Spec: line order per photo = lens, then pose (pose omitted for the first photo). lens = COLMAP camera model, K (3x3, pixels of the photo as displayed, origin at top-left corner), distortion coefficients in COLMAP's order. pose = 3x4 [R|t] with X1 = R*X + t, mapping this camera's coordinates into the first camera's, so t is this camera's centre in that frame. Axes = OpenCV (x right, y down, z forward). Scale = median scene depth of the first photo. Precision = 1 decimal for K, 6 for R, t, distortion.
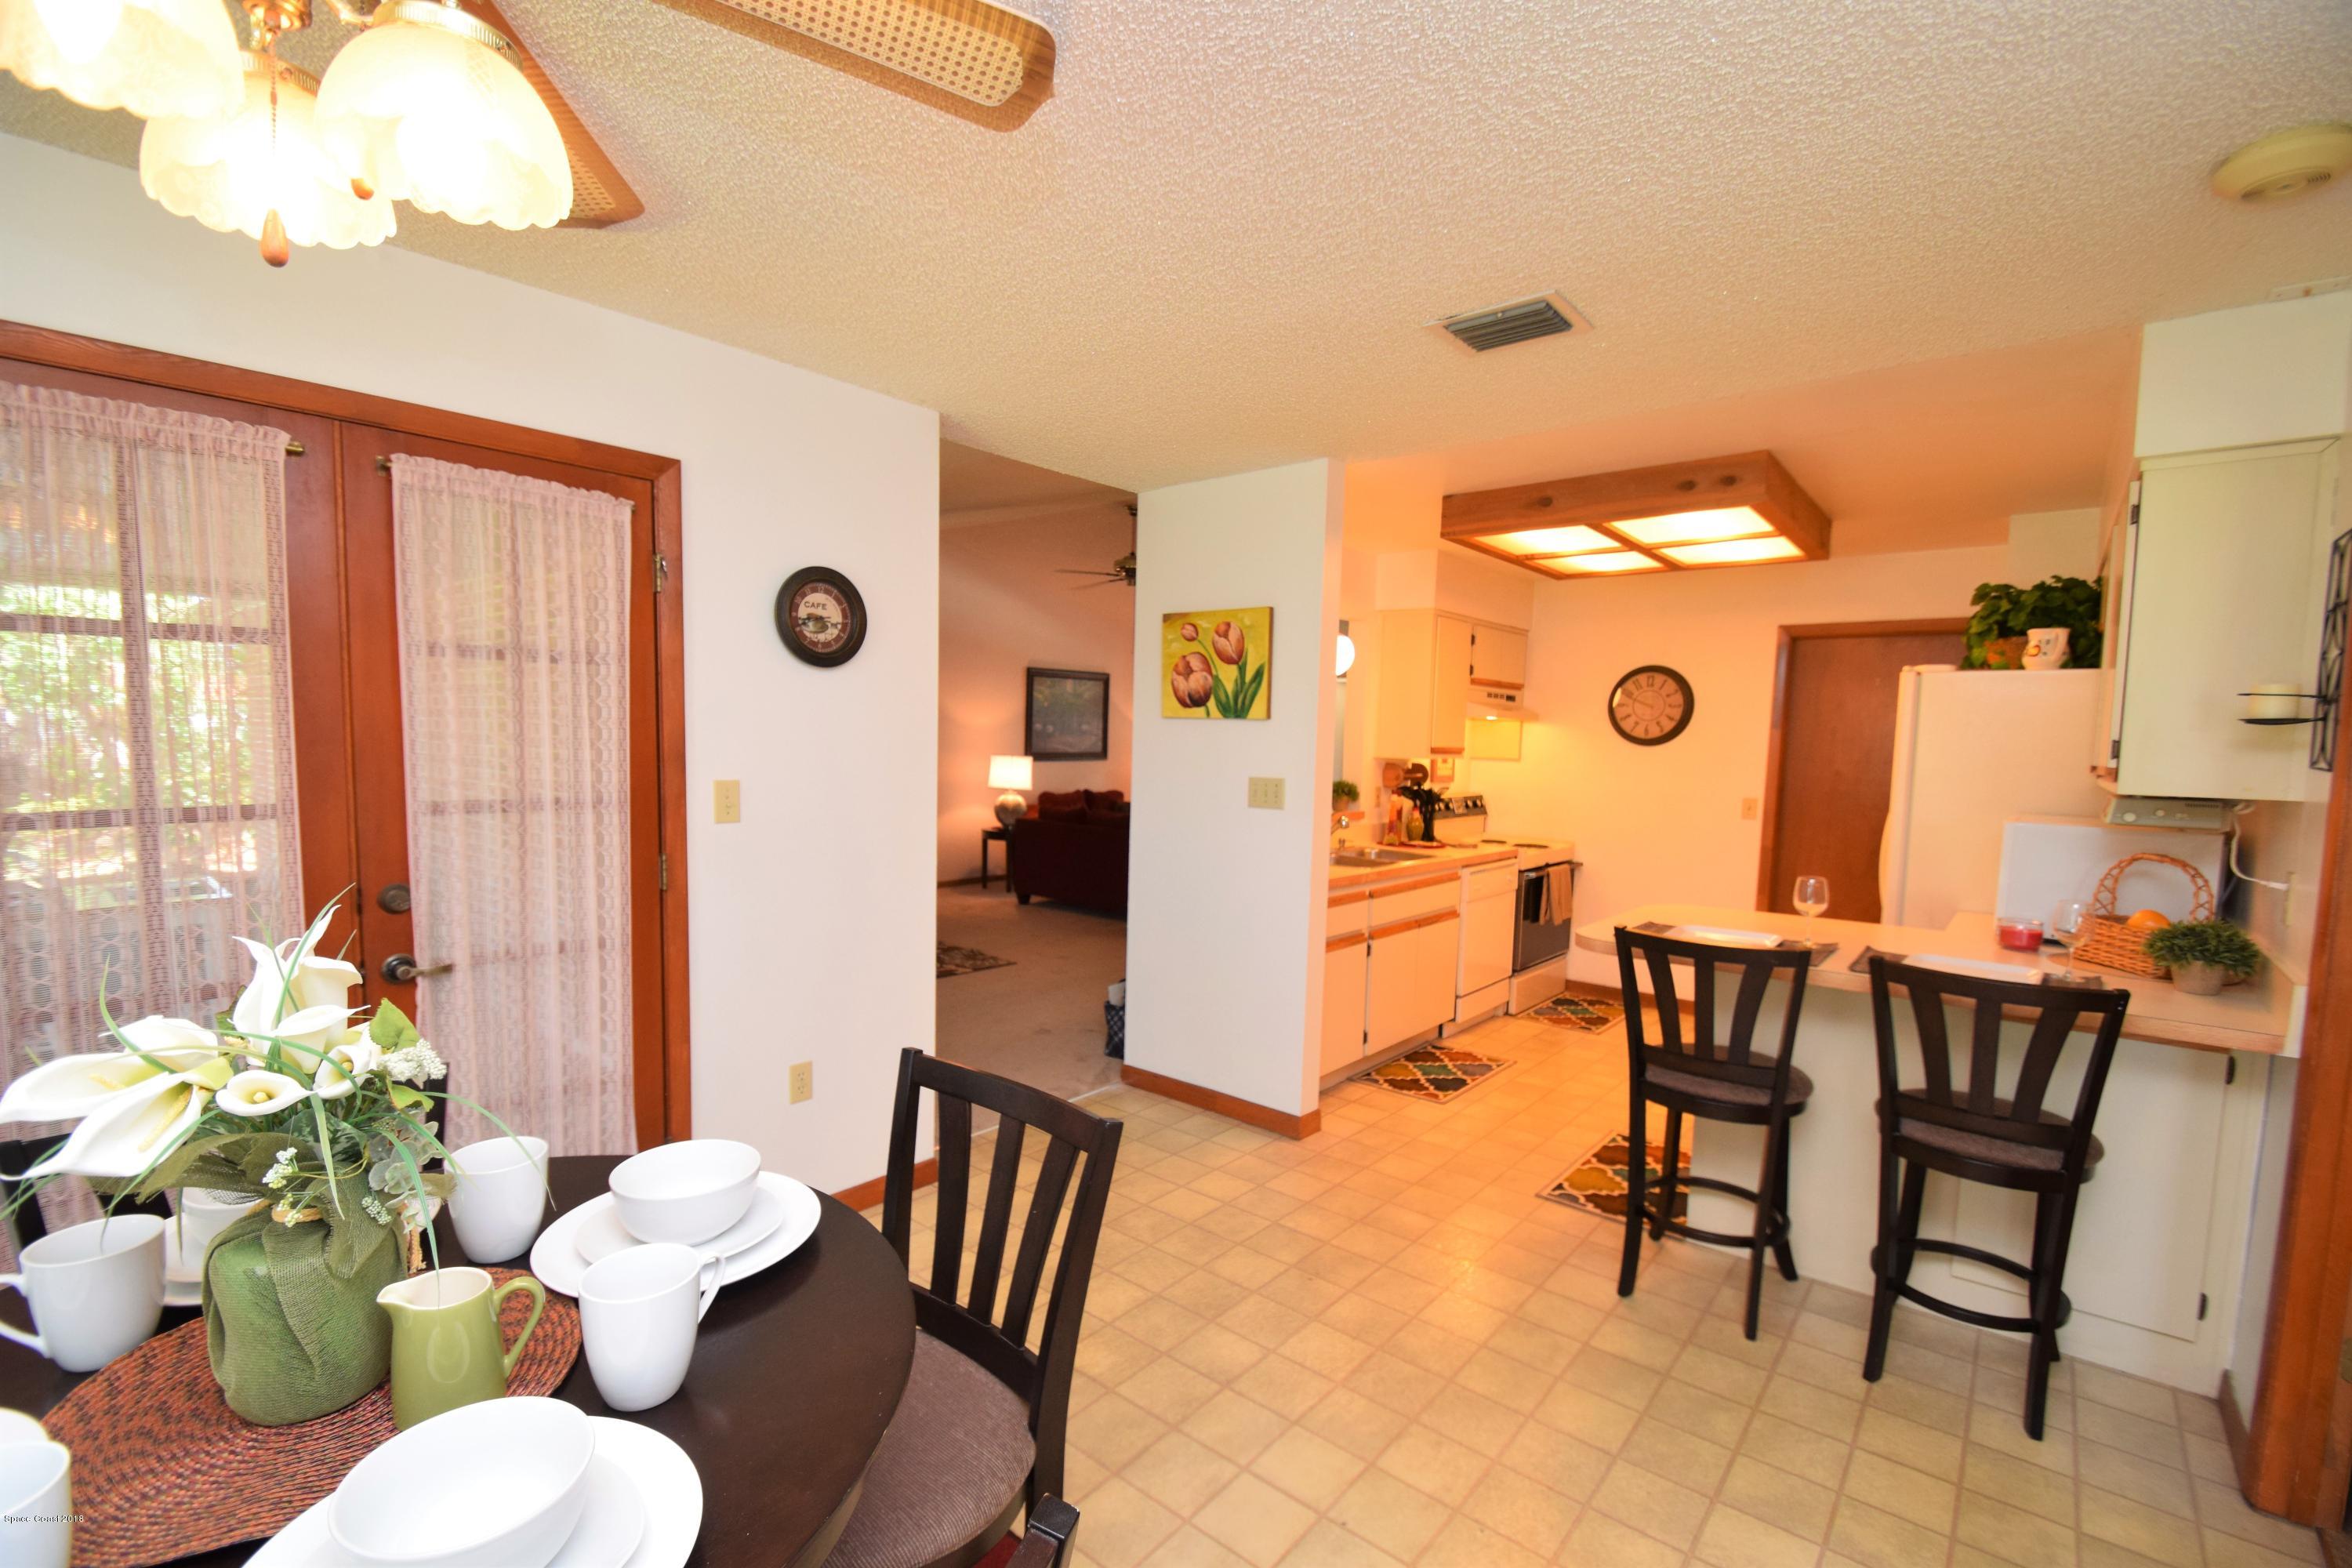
lens RADIAL K [[1031.0, 0, 1155.8], [0, 1031.0, 824.2], [0, 0, 1]] dist [0.000566, -0.007698]
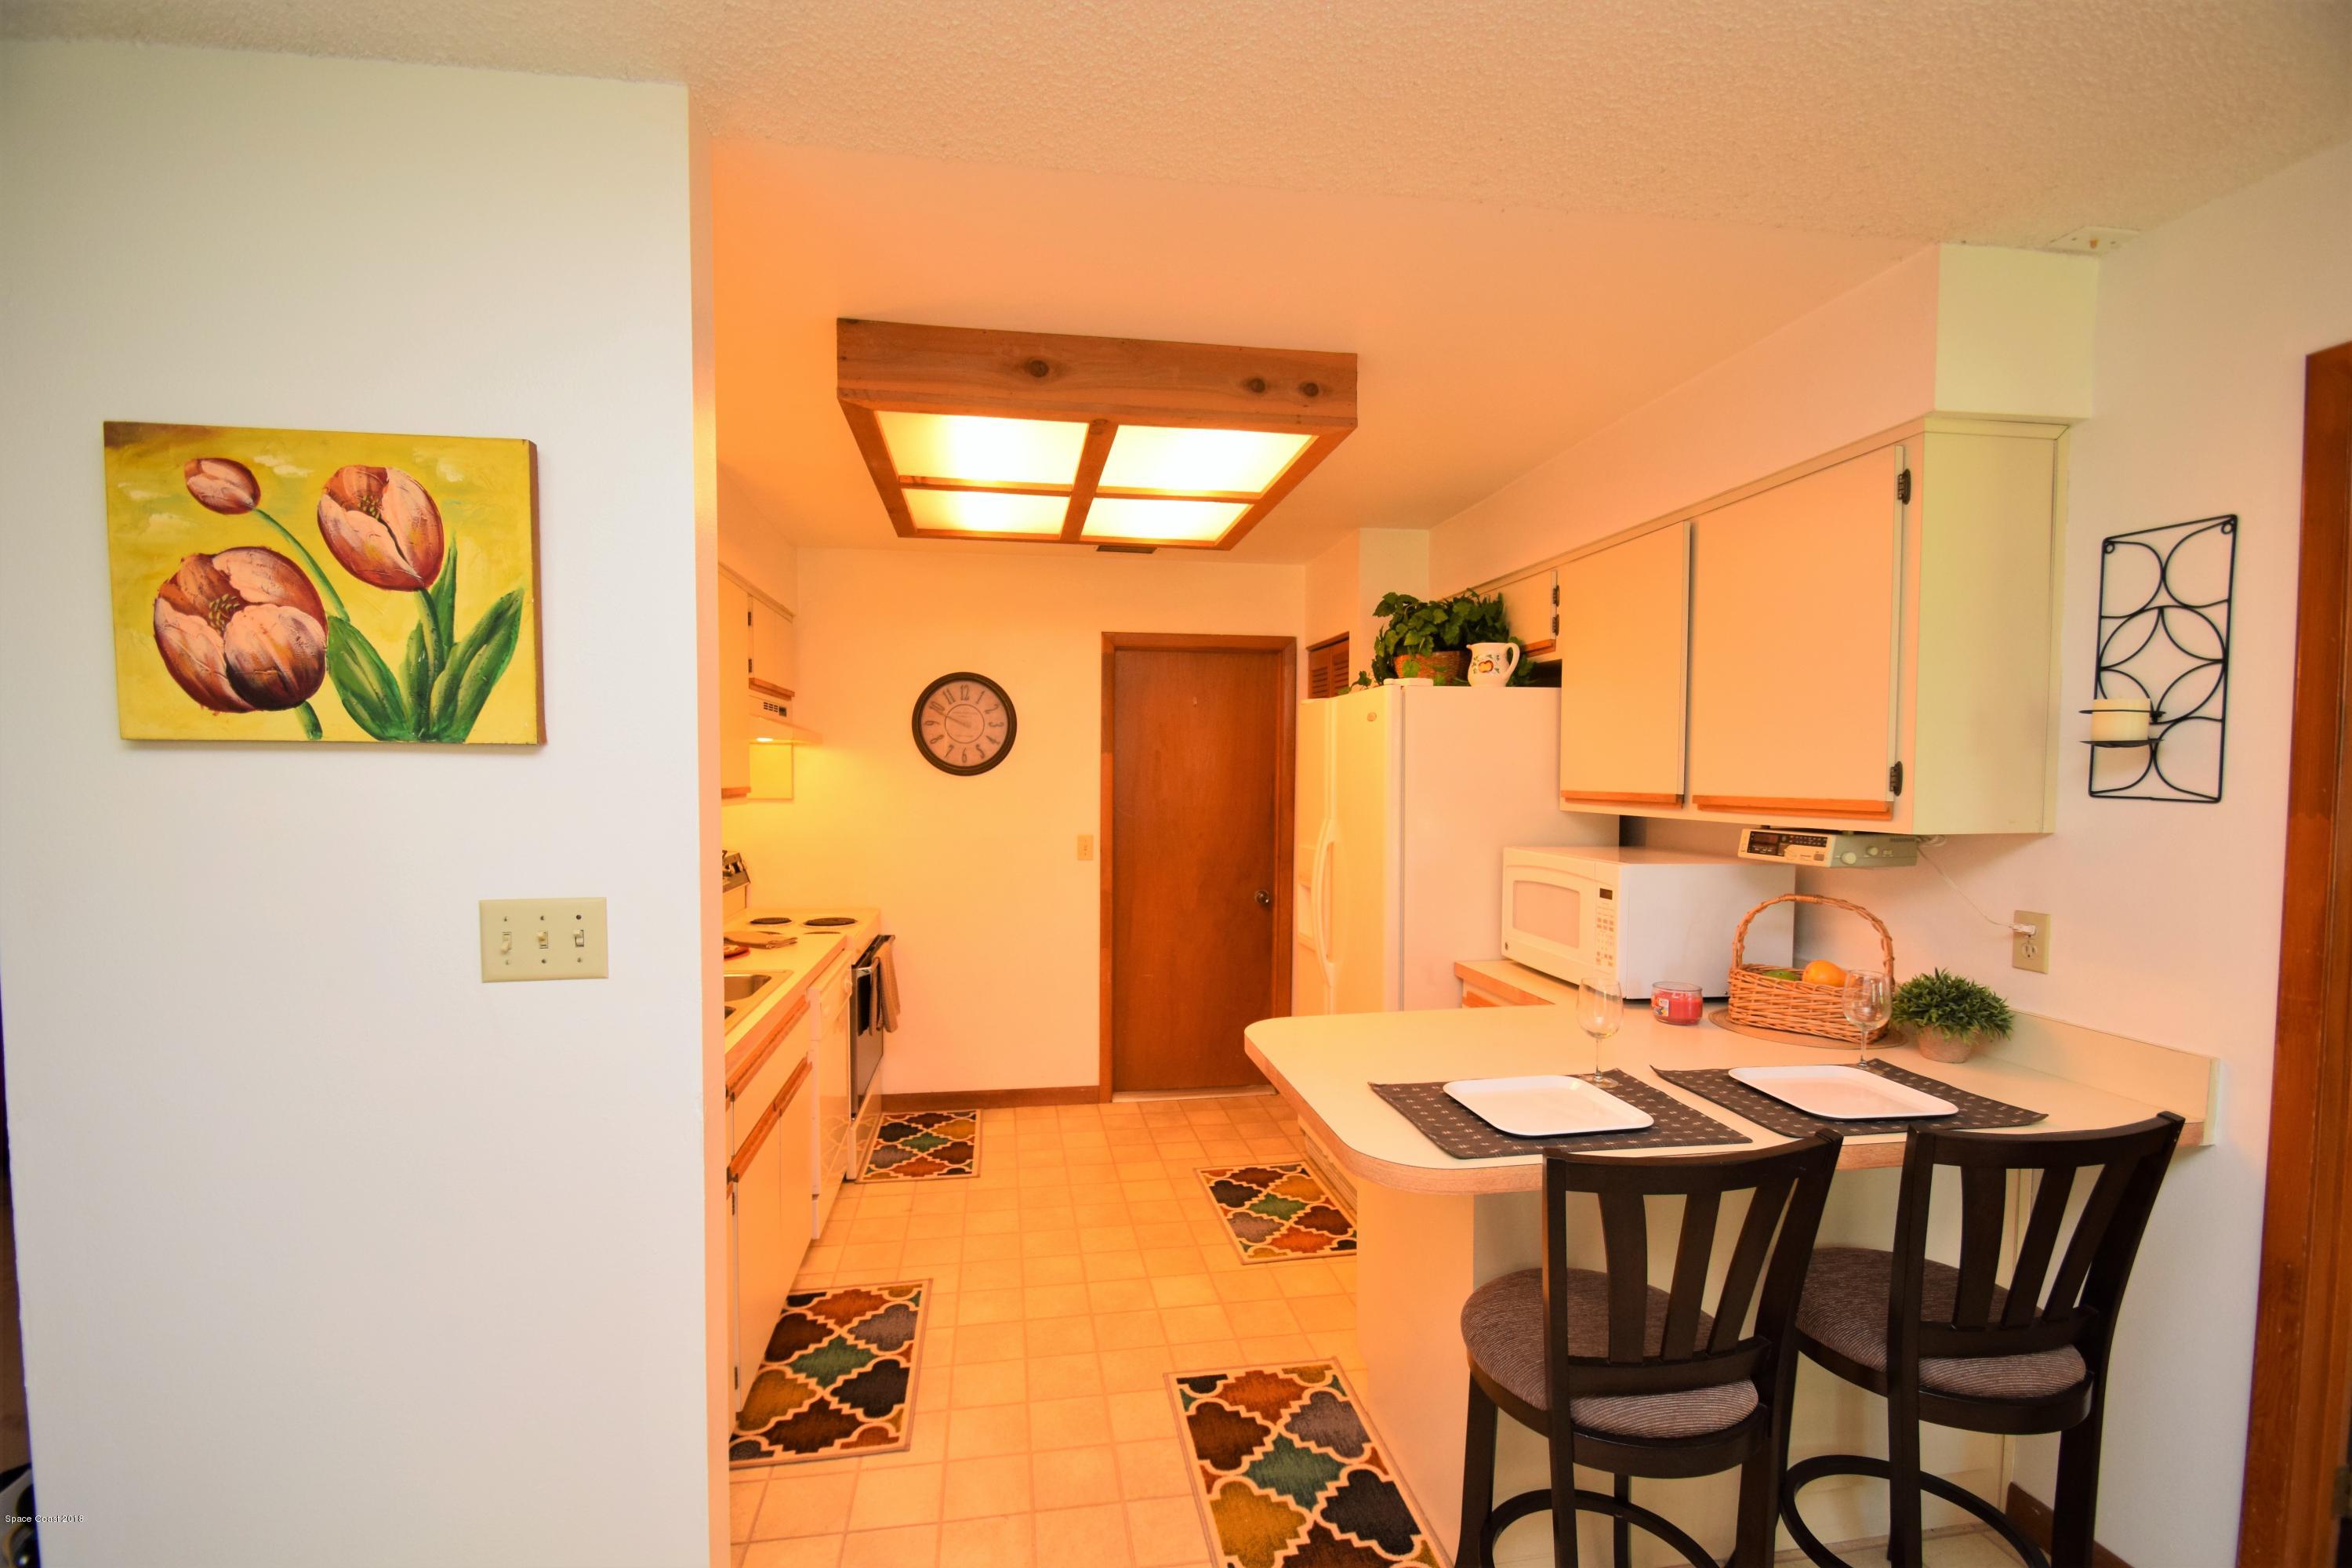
lens RADIAL K [[1031.0, 0, 1166.4], [0, 1031.0, 818.3], [0, 0, 1]] dist [0.000566, -0.007698]
pose [[0.644080, -0.058073, 0.762751, -0.030921], [0.077969, 0.996905, 0.010062, -0.060632], [-0.760975, 0.052990, 0.646614, 0.581779]]
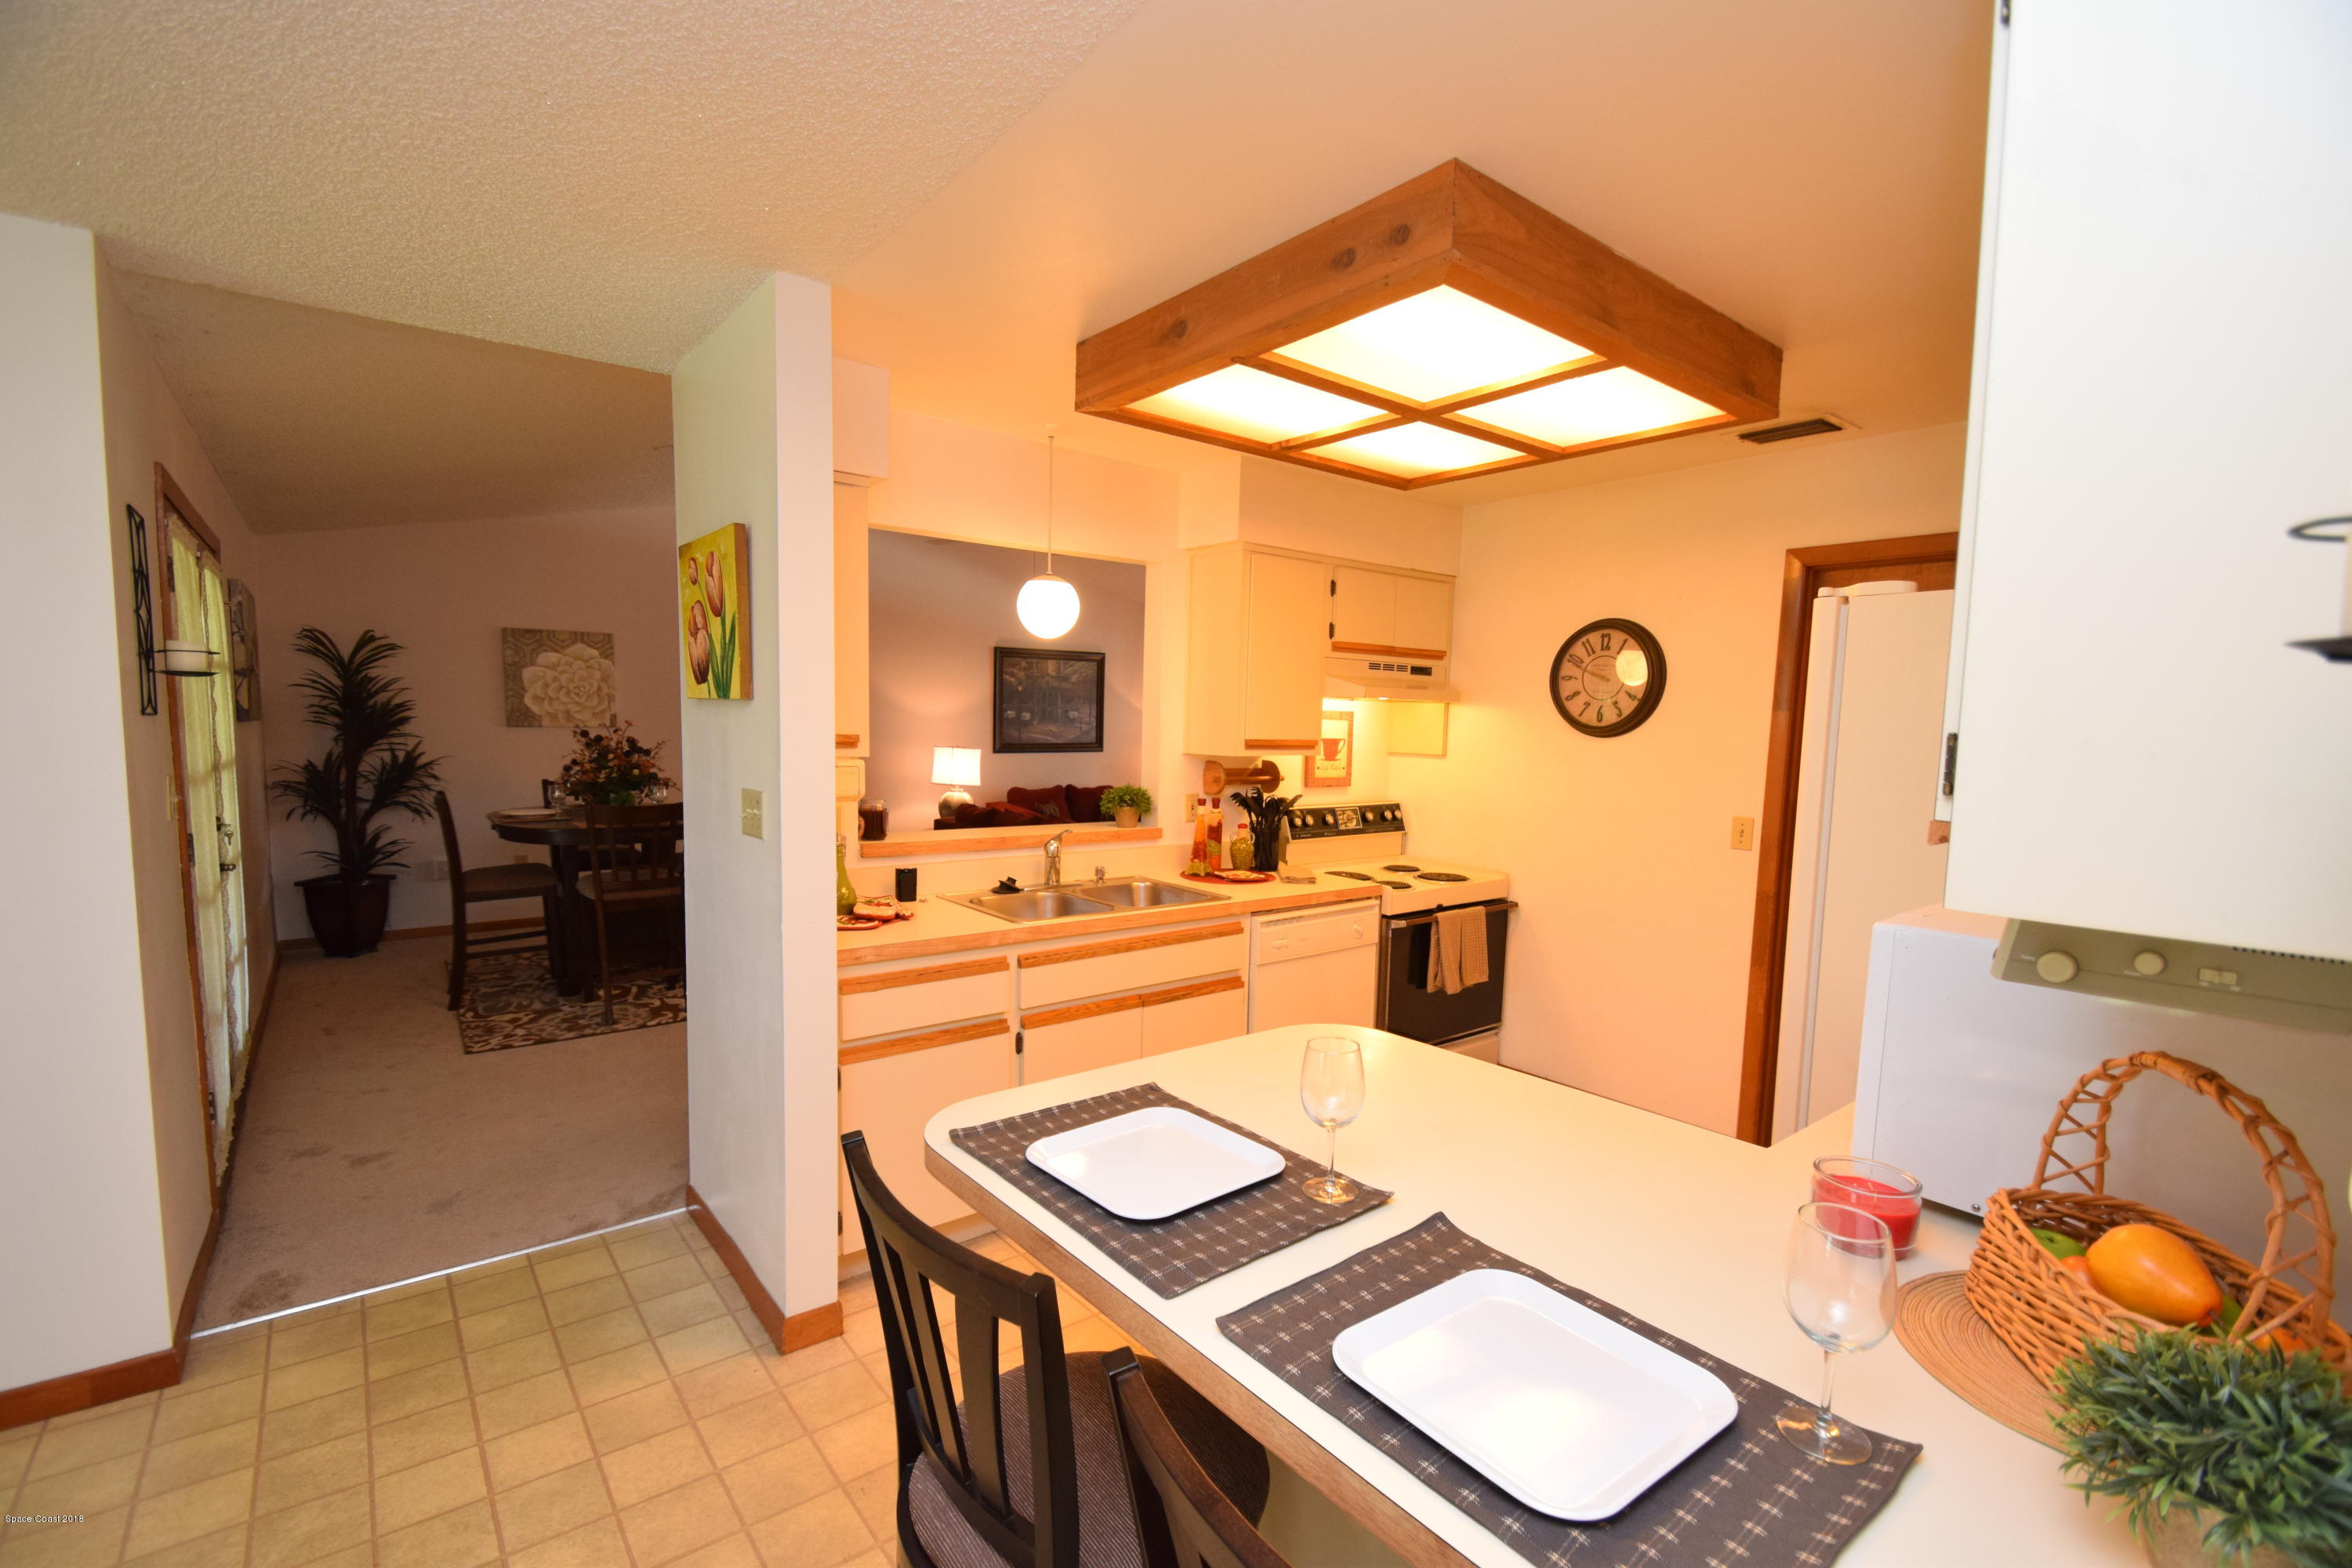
lens RADIAL K [[1031.0, 0, 1162.8], [0, 1031.0, 821.9], [0, 0, 1]] dist [0.000566, -0.007698]
pose [[0.982301, 0.014517, -0.186745, 0.482464], [-0.012681, 0.999859, 0.011019, -0.035608], [0.186879, -0.008456, 0.982347, 0.412197]]
